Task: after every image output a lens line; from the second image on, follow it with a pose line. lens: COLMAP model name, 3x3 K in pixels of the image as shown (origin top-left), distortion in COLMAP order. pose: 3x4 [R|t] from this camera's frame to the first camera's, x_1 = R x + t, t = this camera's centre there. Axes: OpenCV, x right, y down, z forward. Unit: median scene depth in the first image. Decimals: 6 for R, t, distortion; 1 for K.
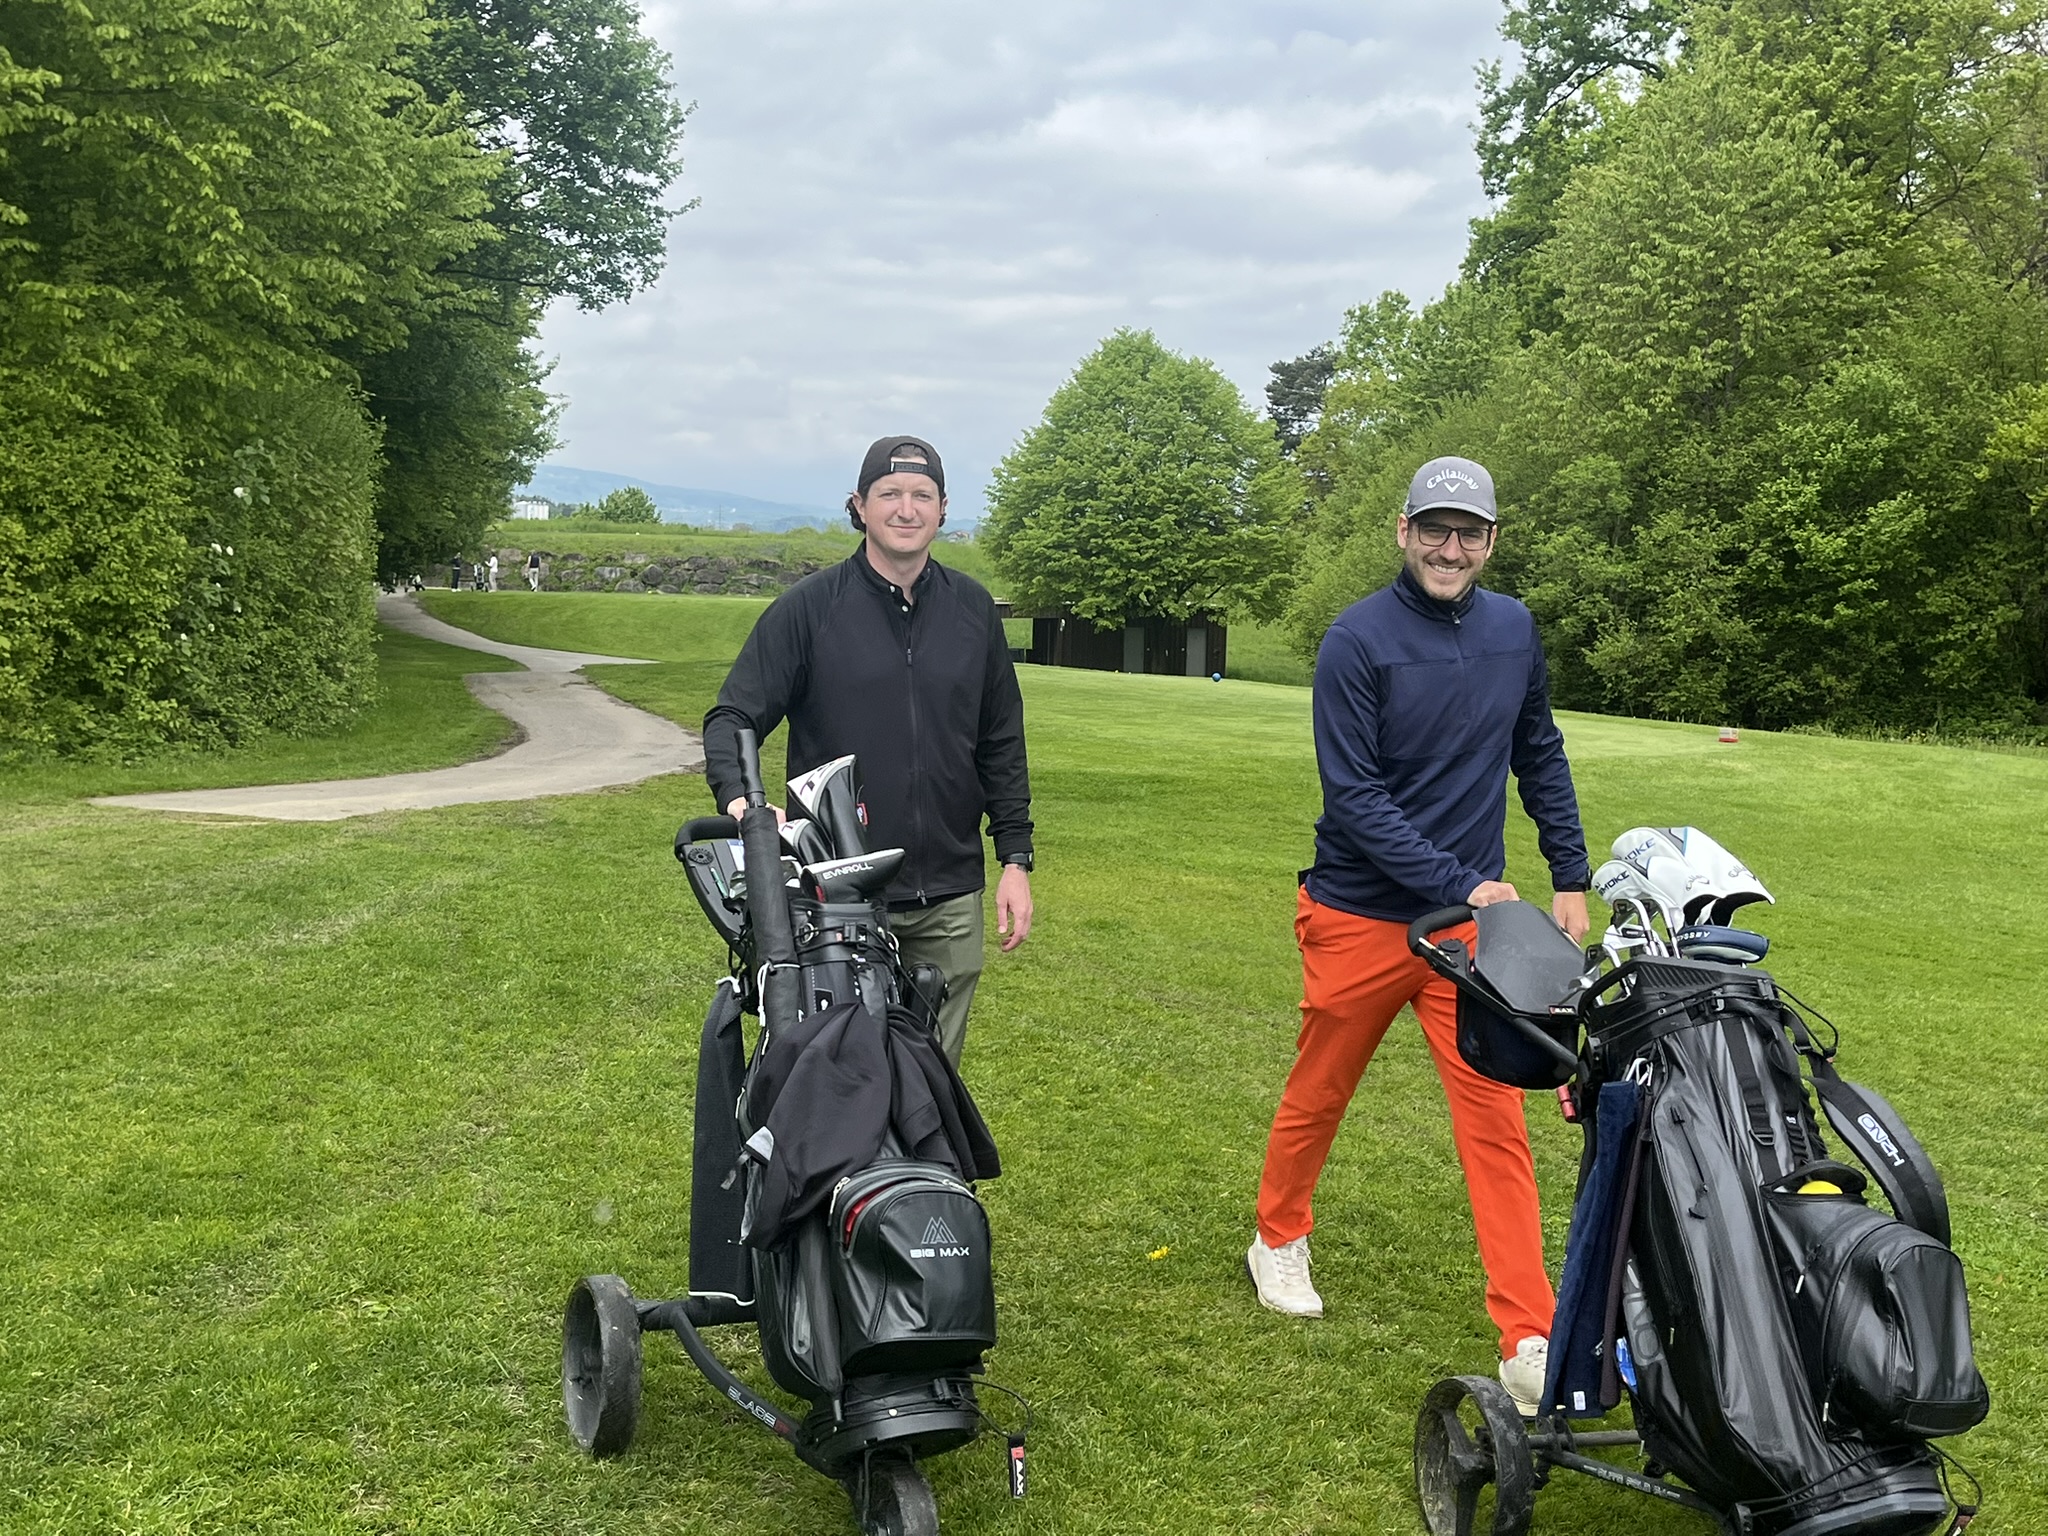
lens RADIAL K [[2296.0, 0, 1024.0], [0, 2296.0, 768.0], [0, 0, 1]] dist [0.020452, 0.005269]
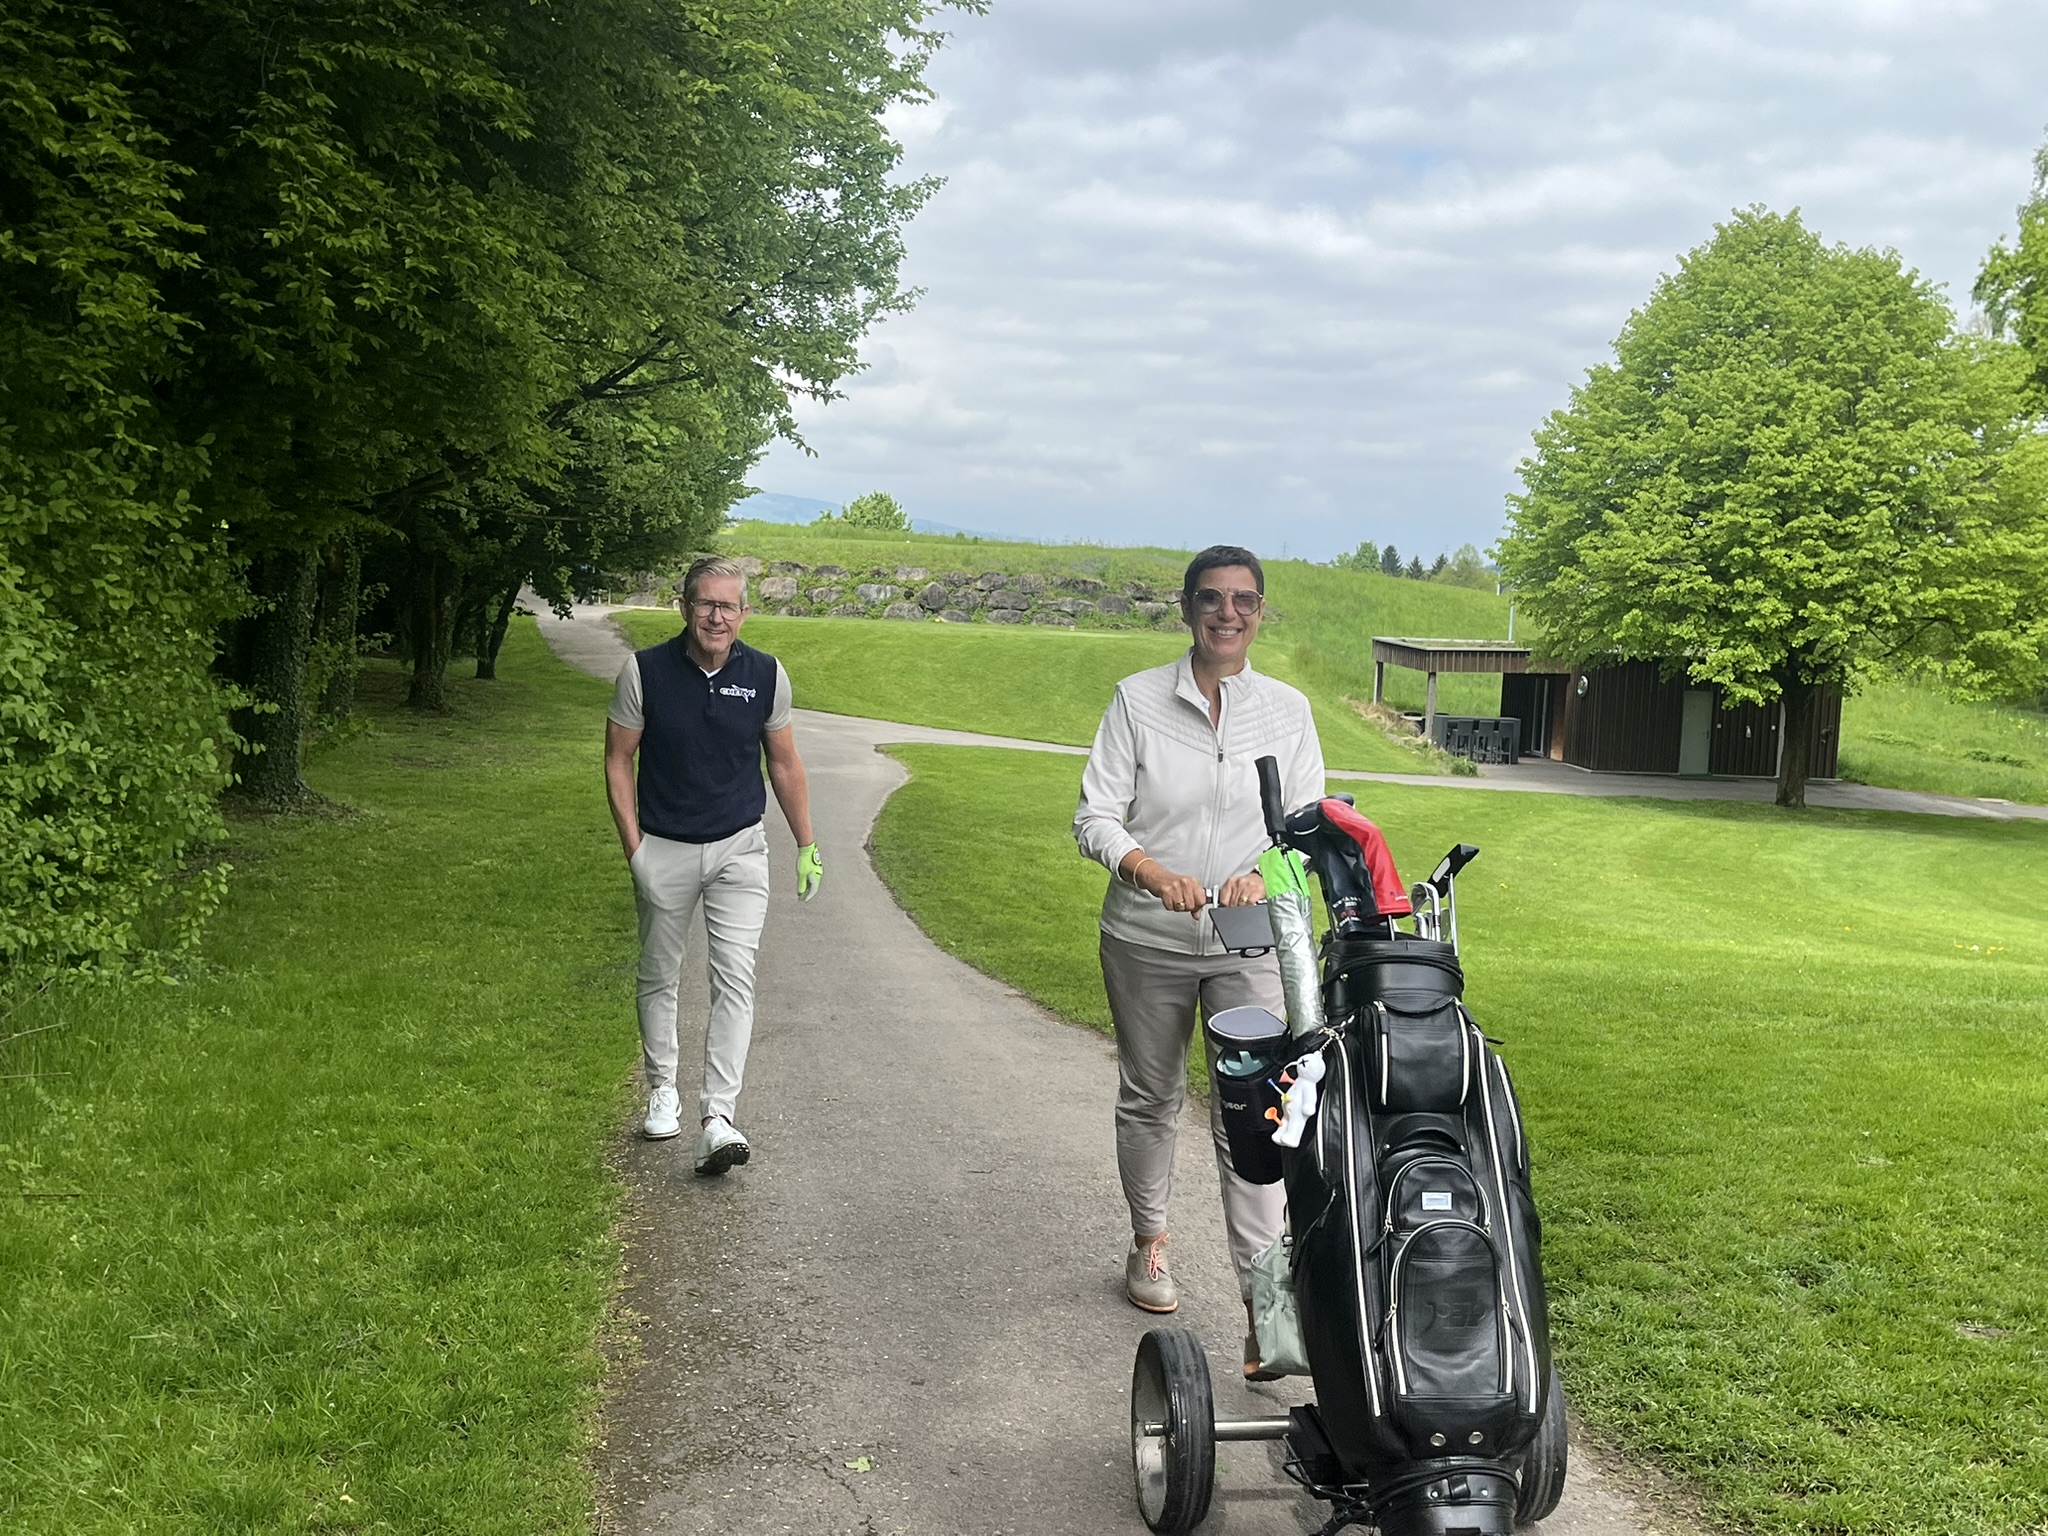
lens RADIAL K [[2155.2, 0, 1024.0], [0, 2155.2, 768.0], [0, 0, 1]] dist [0.186876, -0.546500]
pose [[0.996314, 0.025528, -0.081897, -0.098099], [-0.025968, 0.999653, -0.004317, -0.034666], [0.081758, 0.006427, 0.996631, 0.405367]]
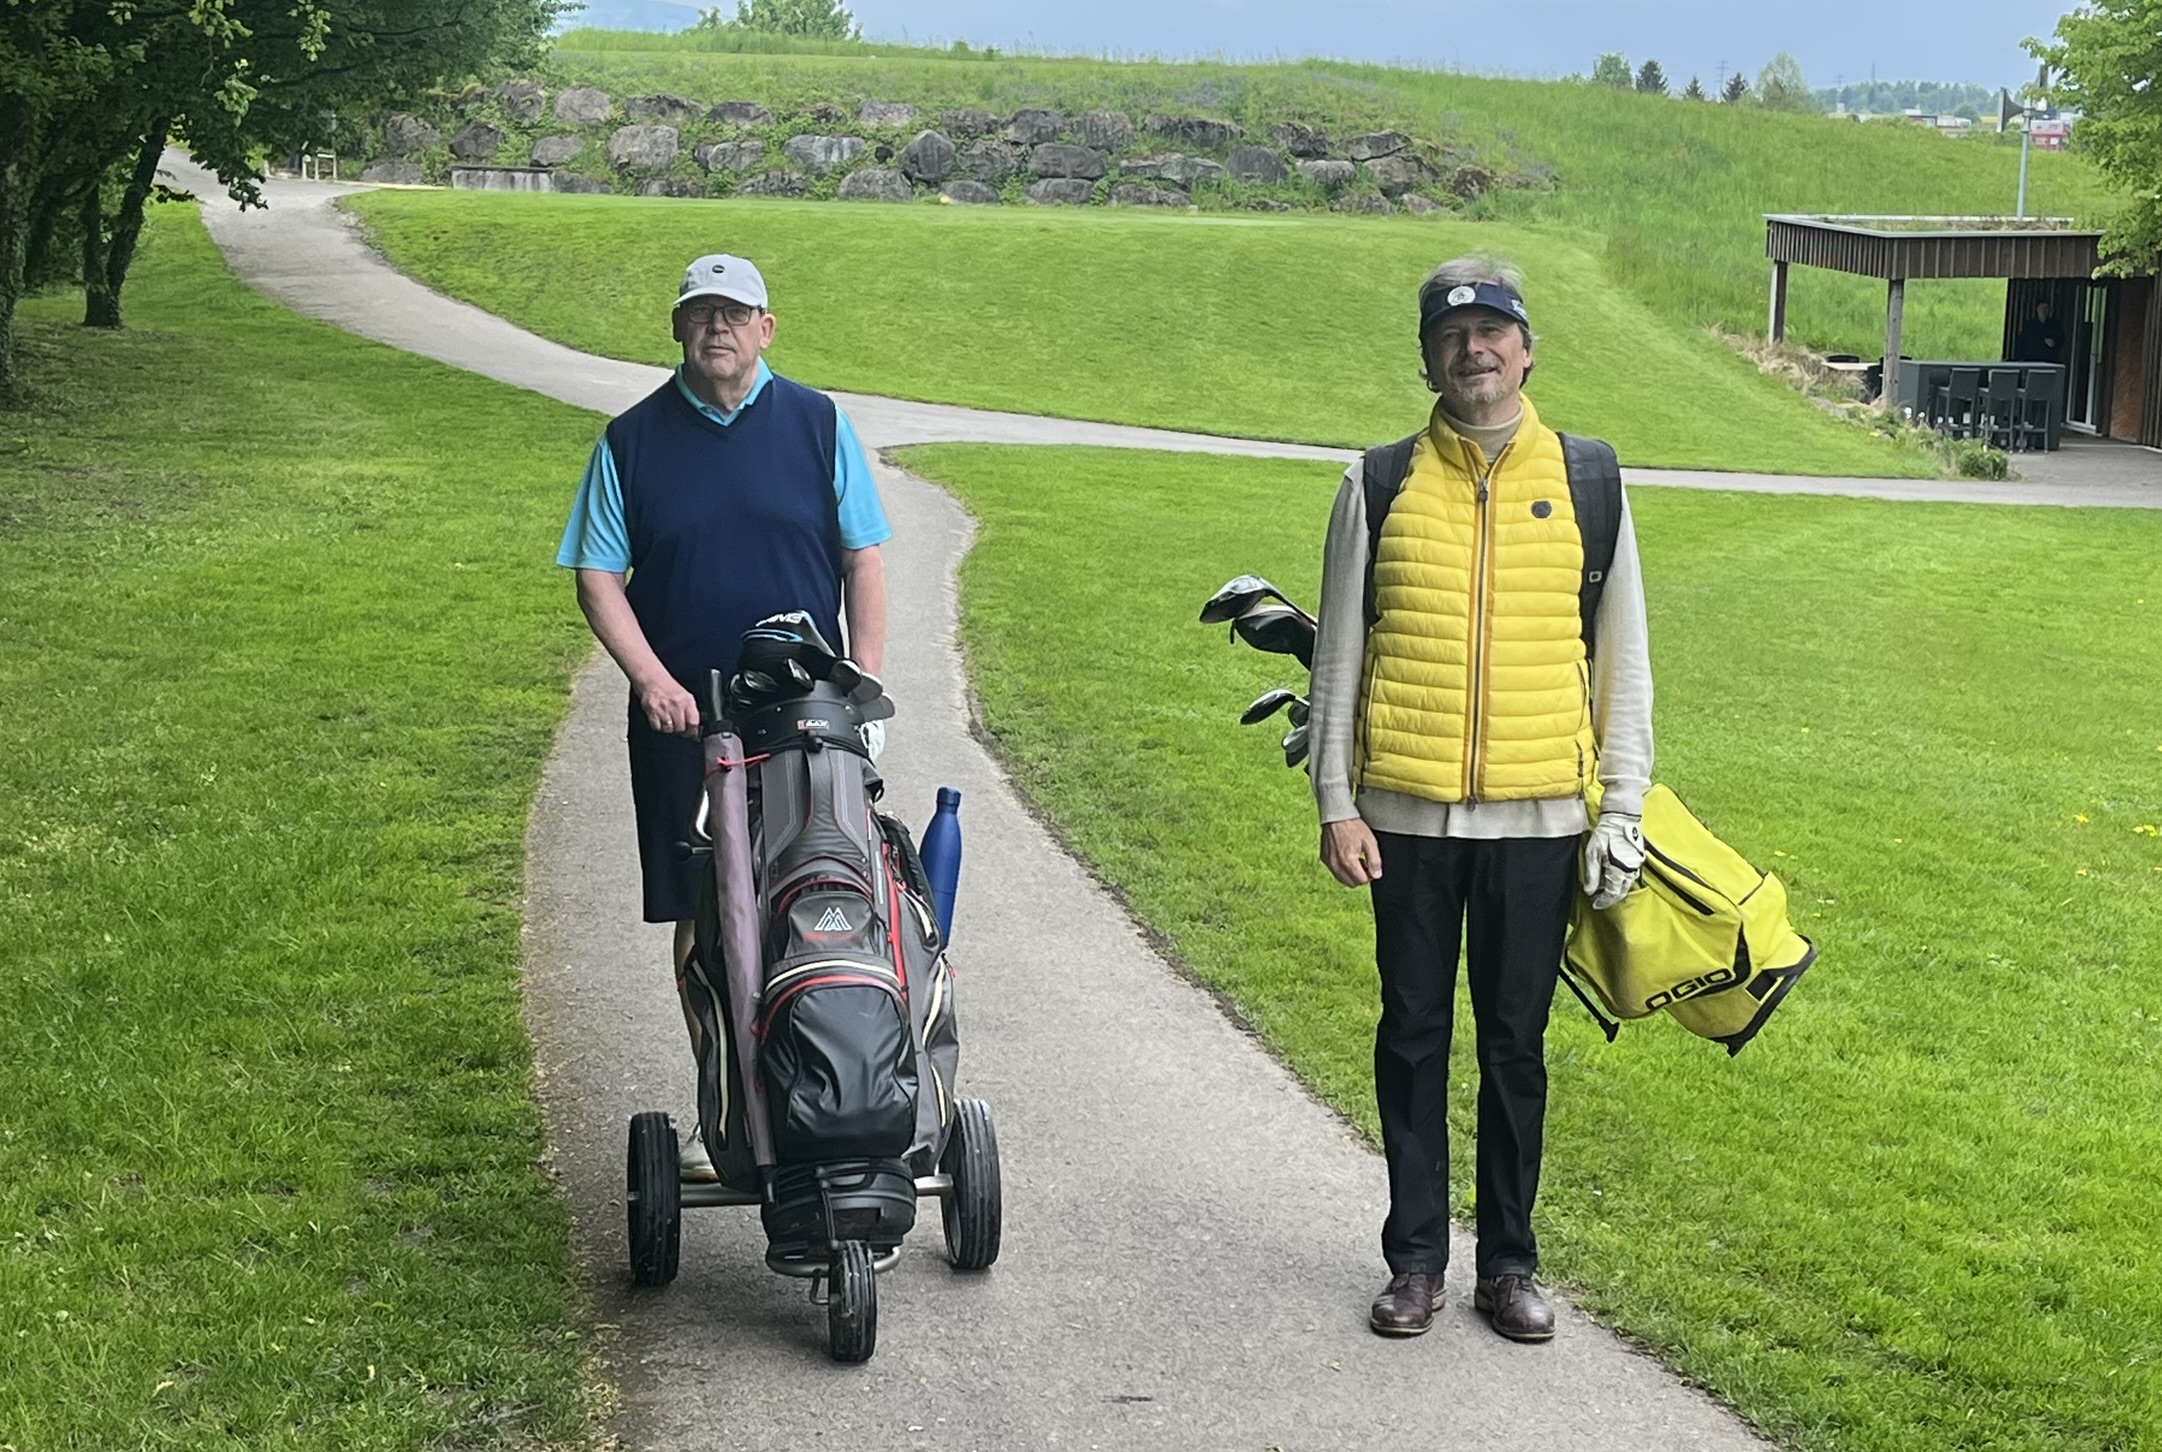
lens RADIAL K [[3546.3, 0, 1081.0], [0, 3546.3, 726.0], [0, 0, 1]] dist [0.148483, -0.215353]
pose [[0.997711, 0.011678, -0.066603, -0.121896], [-0.006756, 0.997262, 0.073645, -0.039793], [0.067280, -0.073027, 0.995058, 0.486911]]
